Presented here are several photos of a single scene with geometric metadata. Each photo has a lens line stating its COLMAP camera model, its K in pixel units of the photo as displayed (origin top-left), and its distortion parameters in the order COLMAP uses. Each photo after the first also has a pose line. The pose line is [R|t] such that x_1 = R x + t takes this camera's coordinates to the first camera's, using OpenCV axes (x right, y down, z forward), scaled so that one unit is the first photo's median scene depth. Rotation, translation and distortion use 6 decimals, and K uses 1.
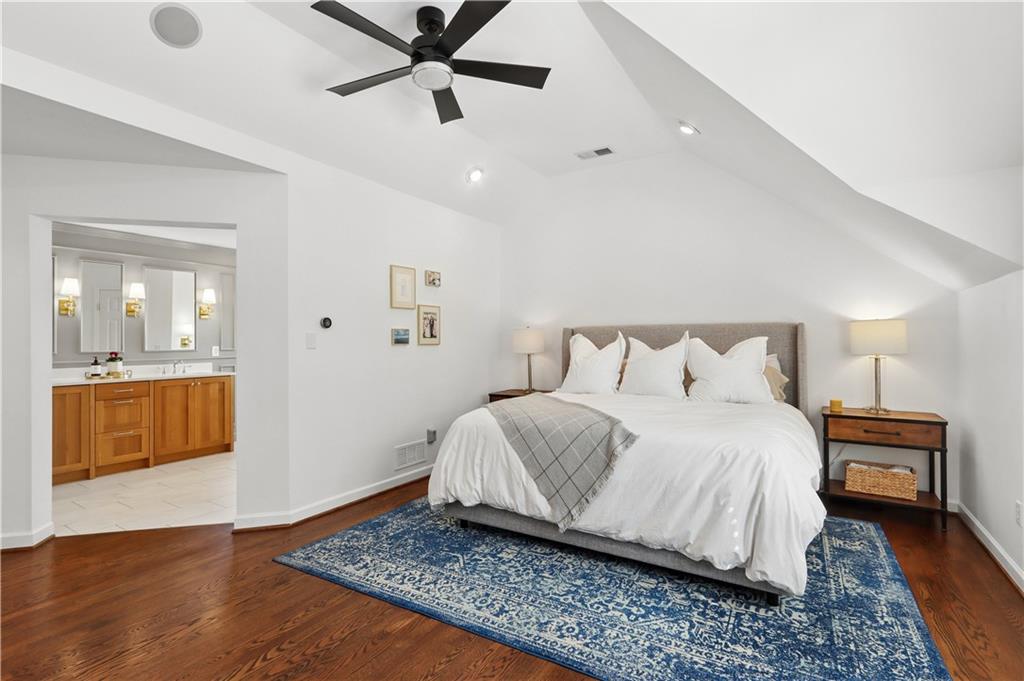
lens RADIAL K [[511.3, 0, 512.0], [0, 511.3, 340.5], [0, 0, 1]] dist [-0.001312, 0.001012]
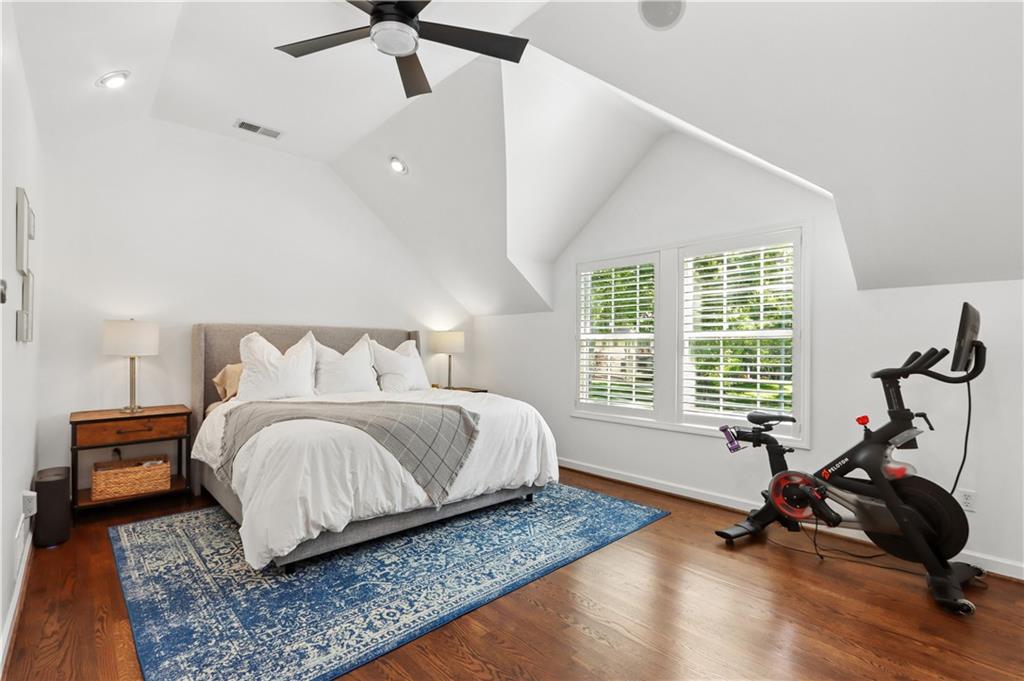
lens RADIAL K [[511.3, 0, 512.0], [0, 511.3, 340.5], [0, 0, 1]] dist [-0.001312, 0.001012]
pose [[0.203730, 0.015517, 0.978904, -0.965687], [-0.017637, 0.999770, -0.012177, 0.007781], [-0.978868, -0.014784, 0.203957, 0.600315]]
